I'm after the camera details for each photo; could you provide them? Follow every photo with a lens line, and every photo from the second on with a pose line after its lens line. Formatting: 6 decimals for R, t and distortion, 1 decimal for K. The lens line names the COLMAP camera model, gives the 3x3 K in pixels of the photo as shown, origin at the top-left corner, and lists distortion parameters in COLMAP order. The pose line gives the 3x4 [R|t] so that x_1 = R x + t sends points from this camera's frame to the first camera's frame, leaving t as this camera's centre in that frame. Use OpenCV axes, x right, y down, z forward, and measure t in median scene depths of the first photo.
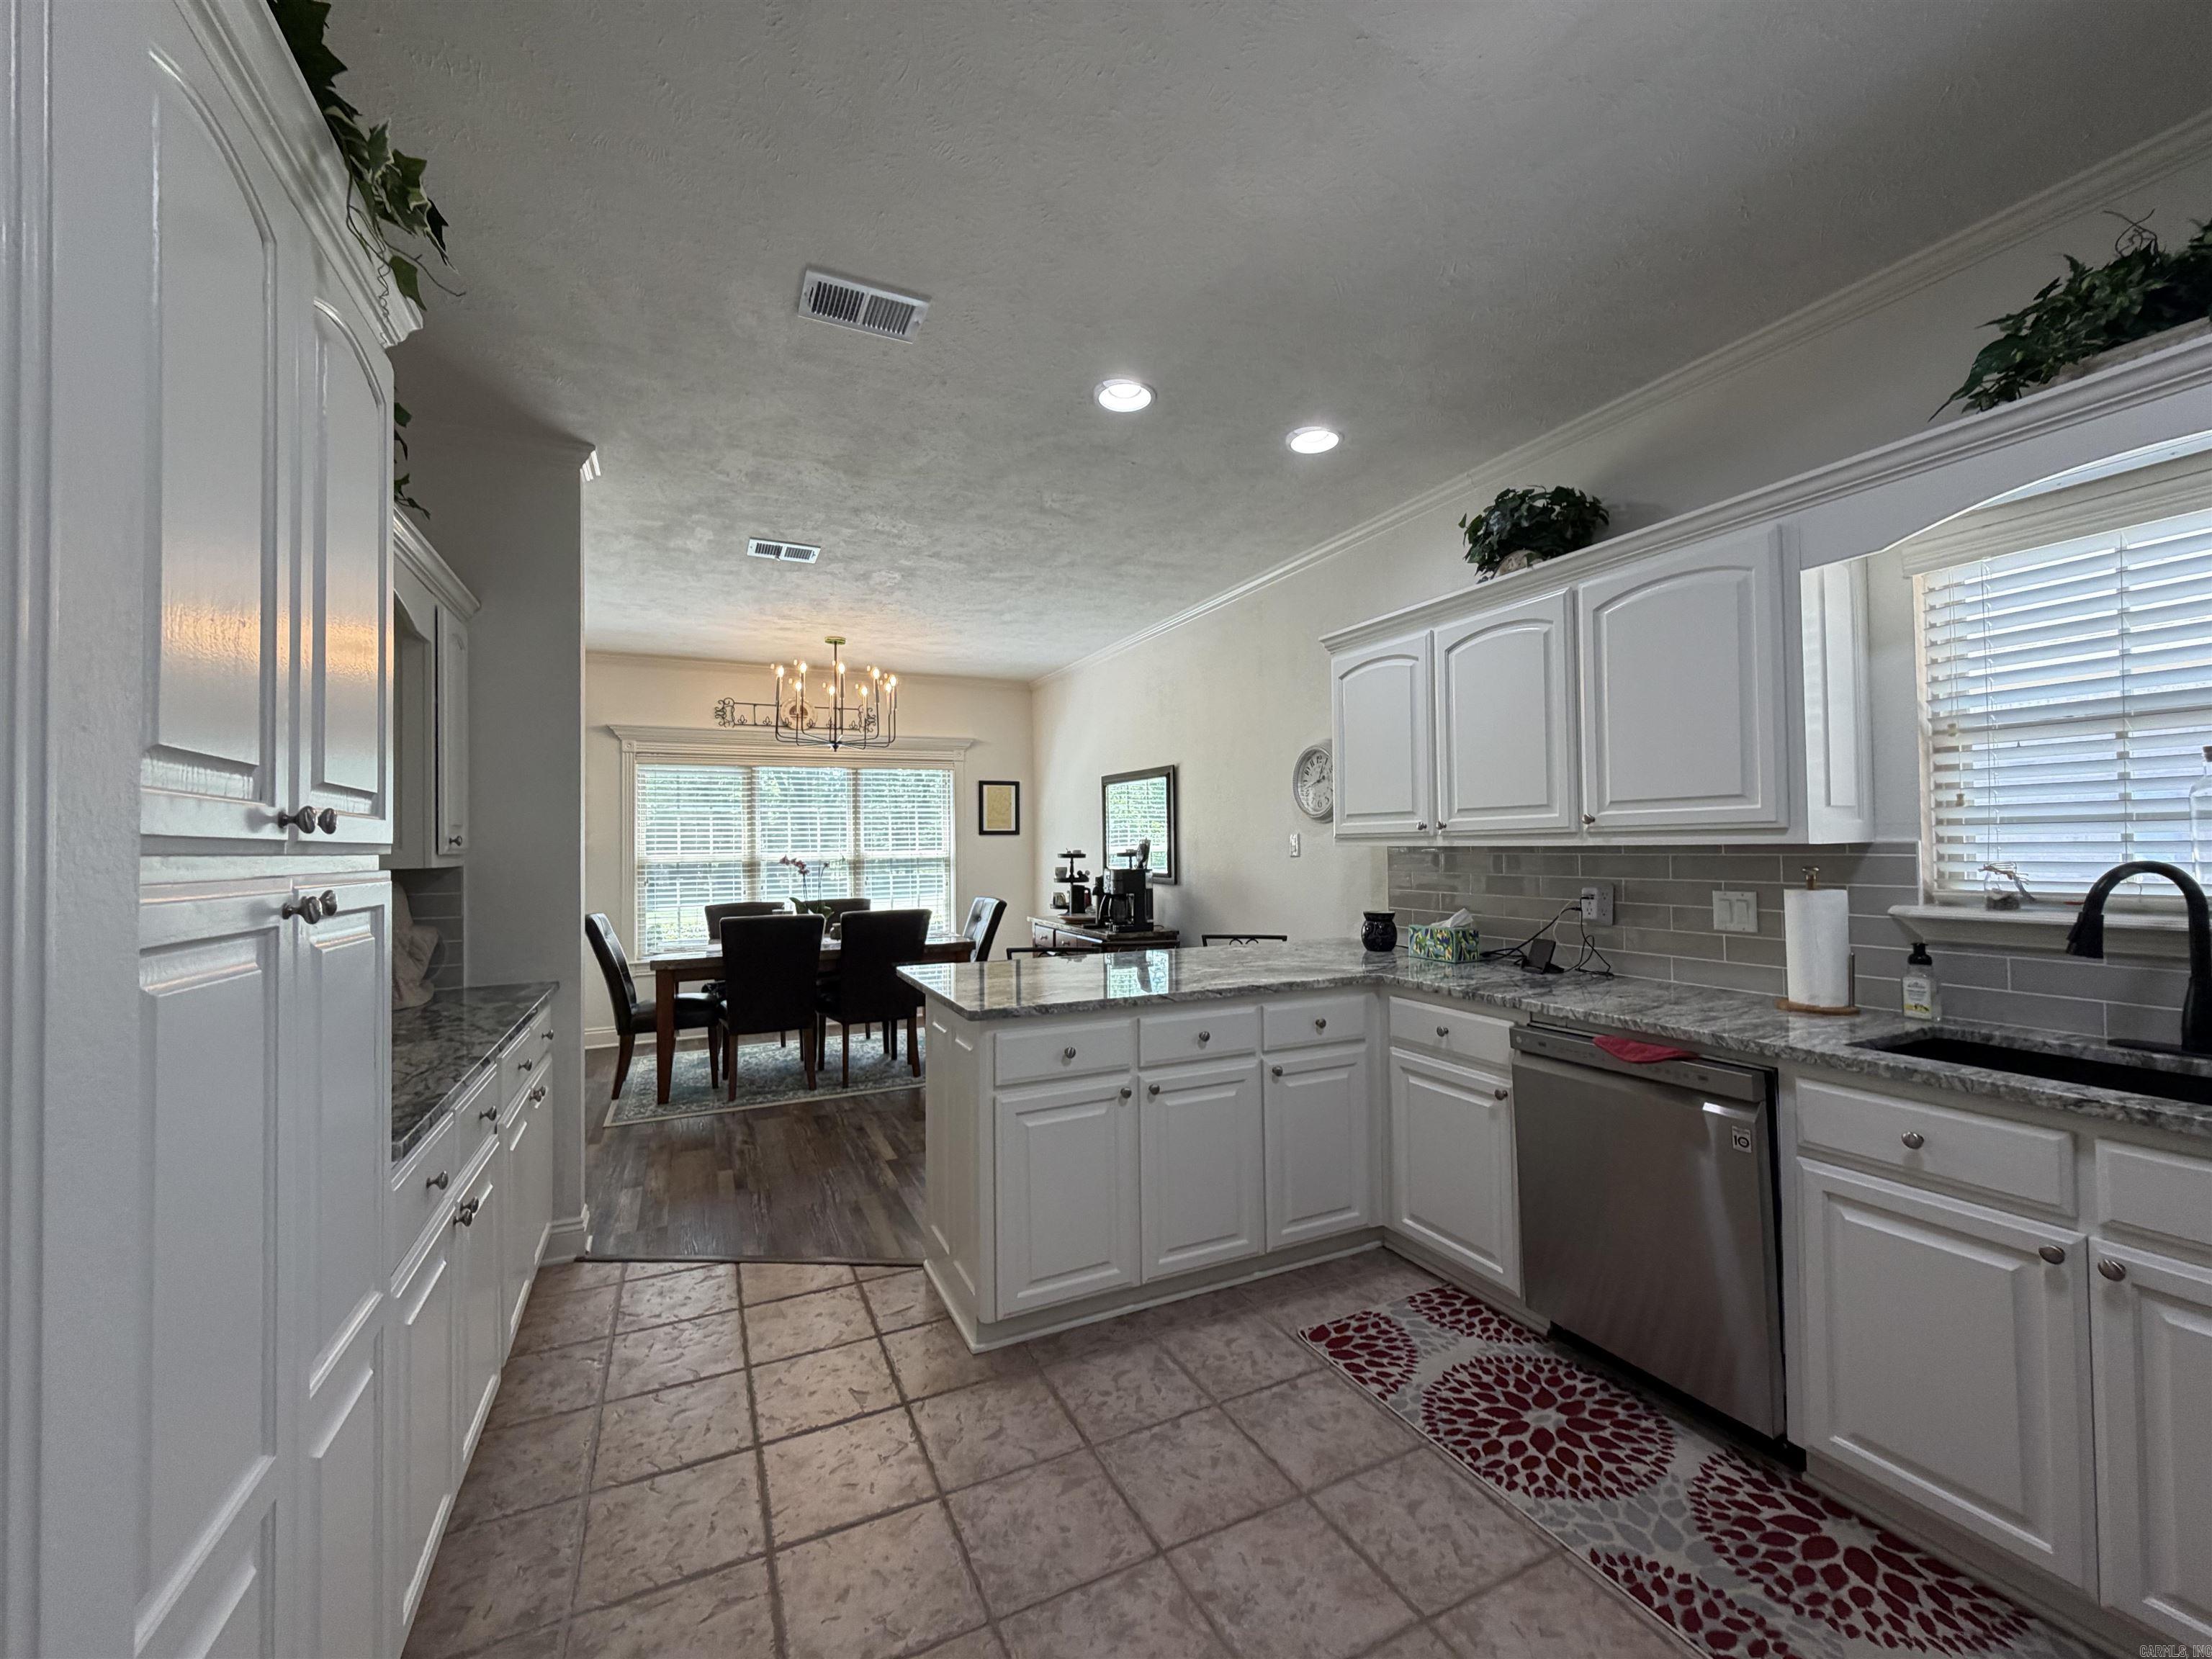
lens RADIAL K [[882.6, 0, 1112.3], [0, 882.6, 830.0], [0, 0, 1]] dist [-0.000903, 0.000281]
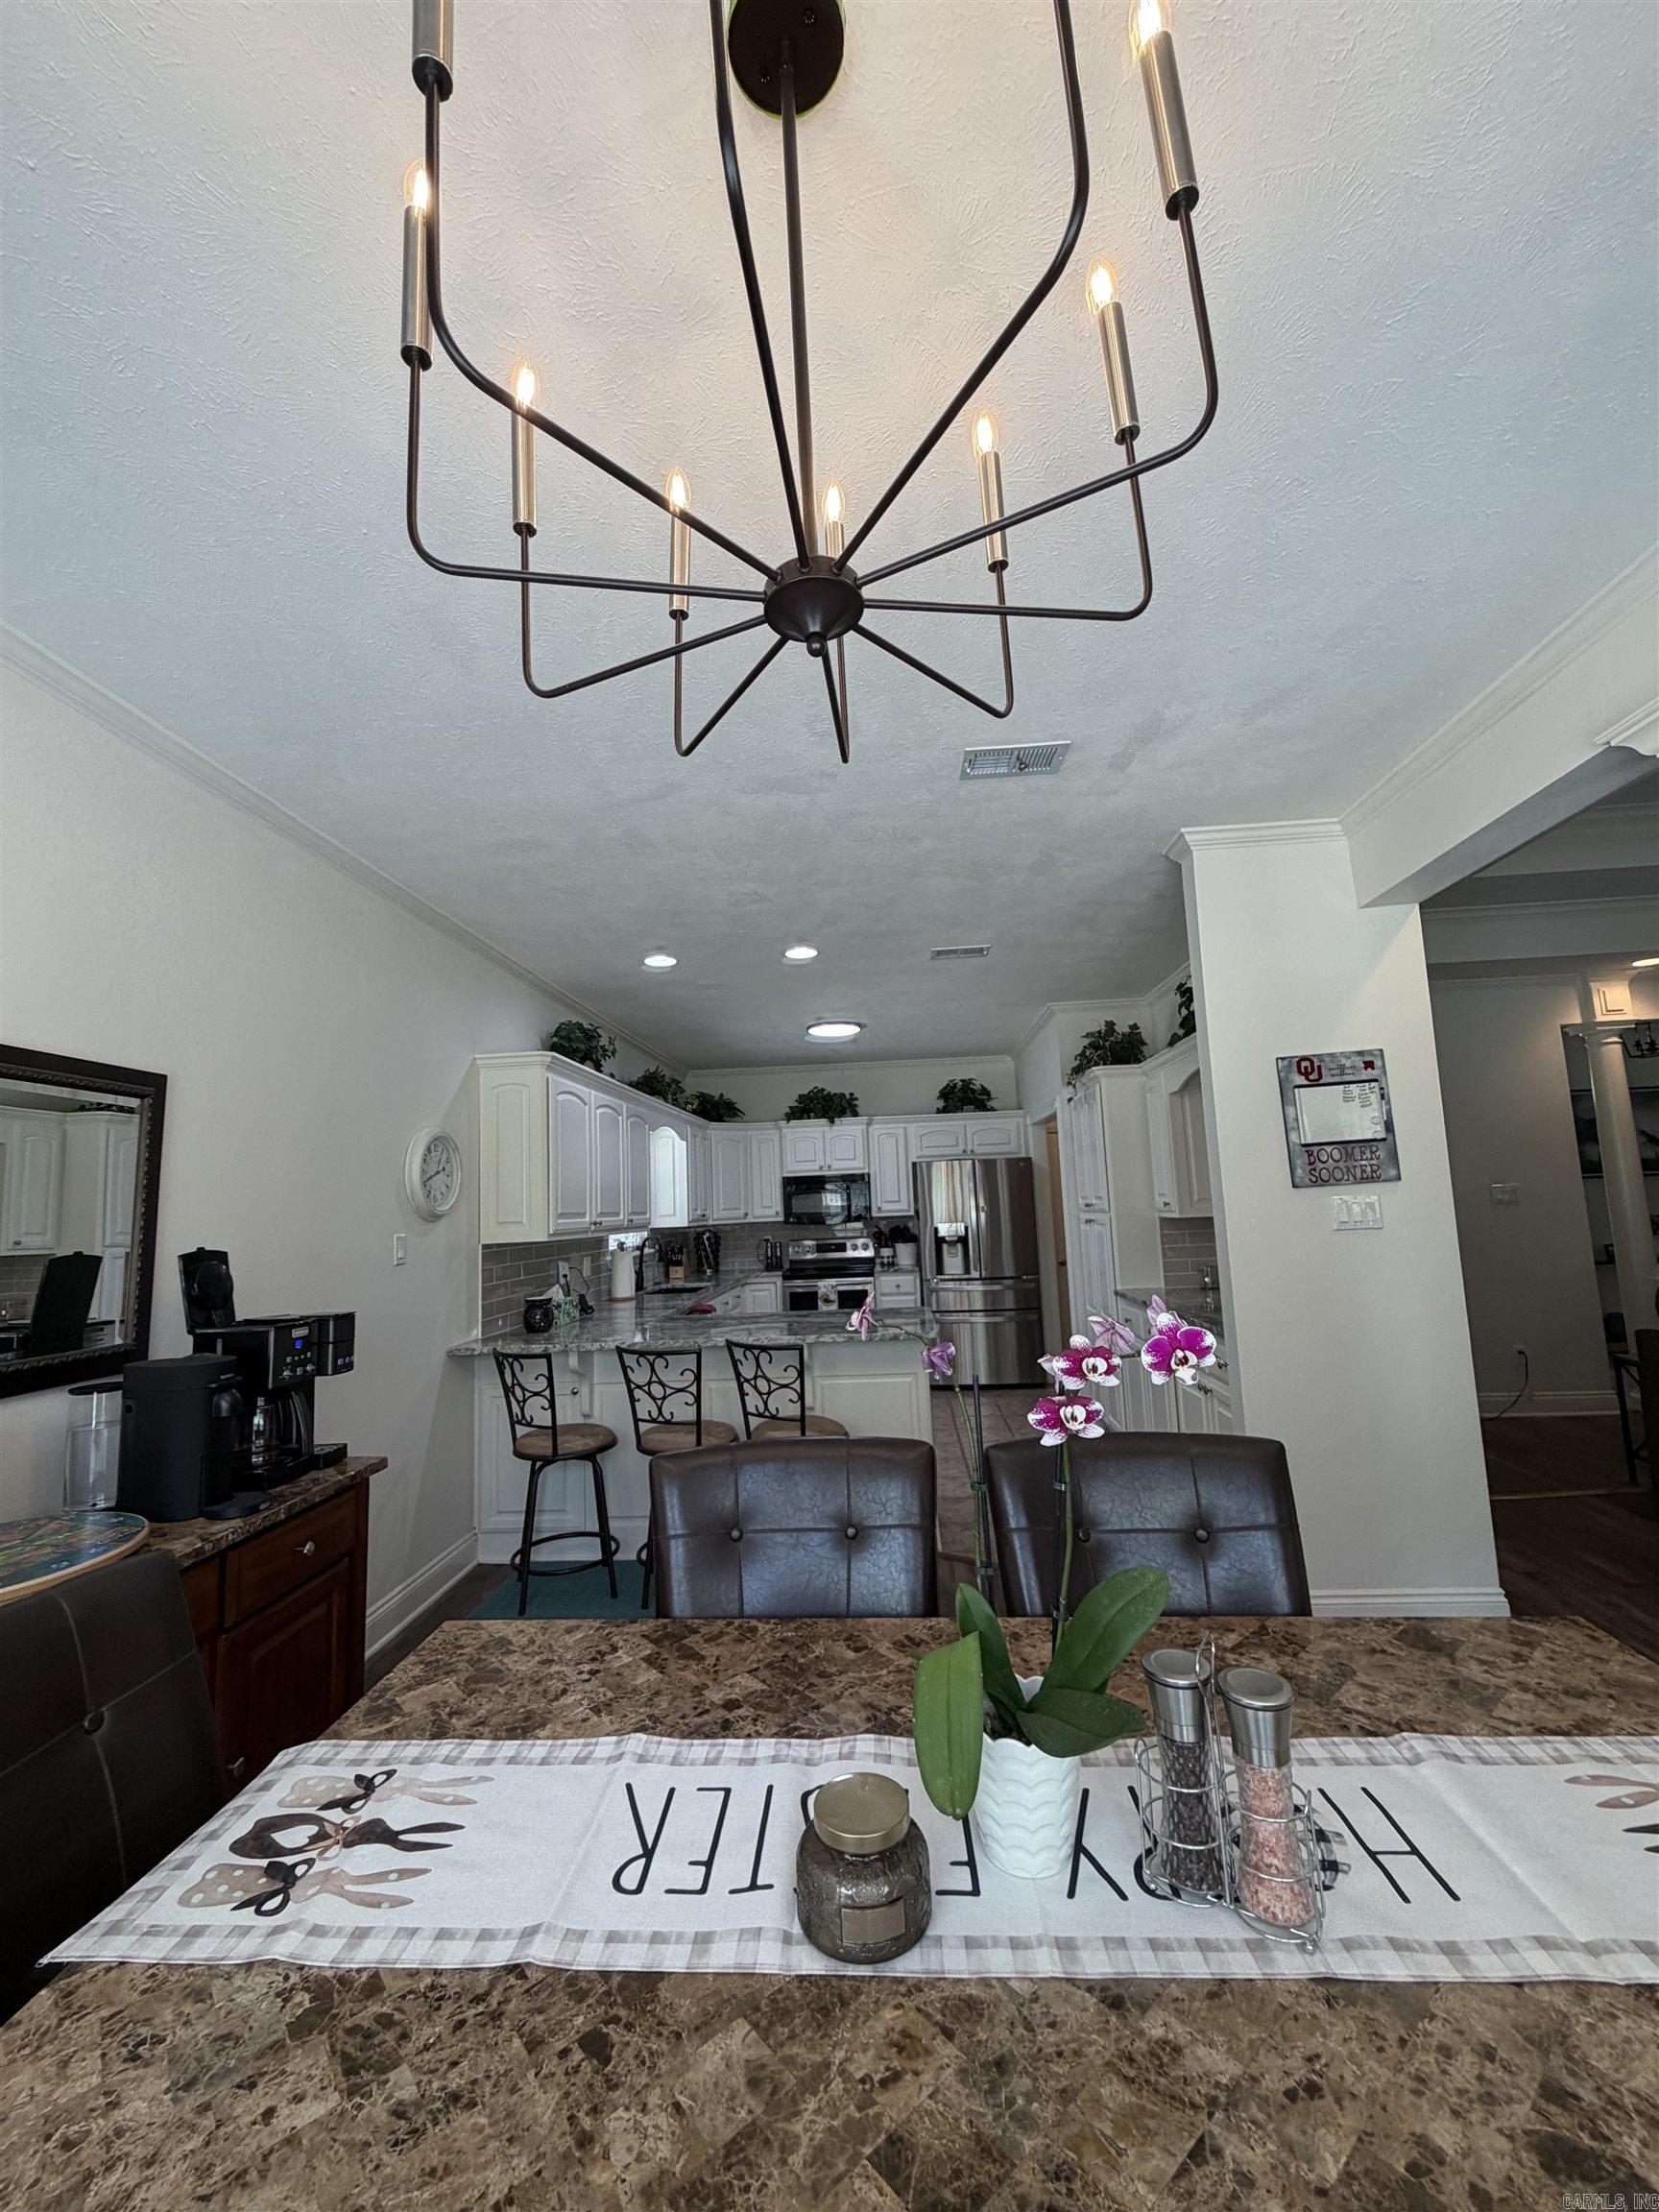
lens RADIAL K [[886.7, 0, 829.5], [0, 886.7, 1106.0], [0, 0, 1]] dist [0.000525, -0.000013]
pose [[-0.865614, 0.104615, 0.489660, -1.087619], [0.042888, 0.989827, -0.135658, 0.028822], [-0.498871, -0.096427, -0.861295, 3.159776]]
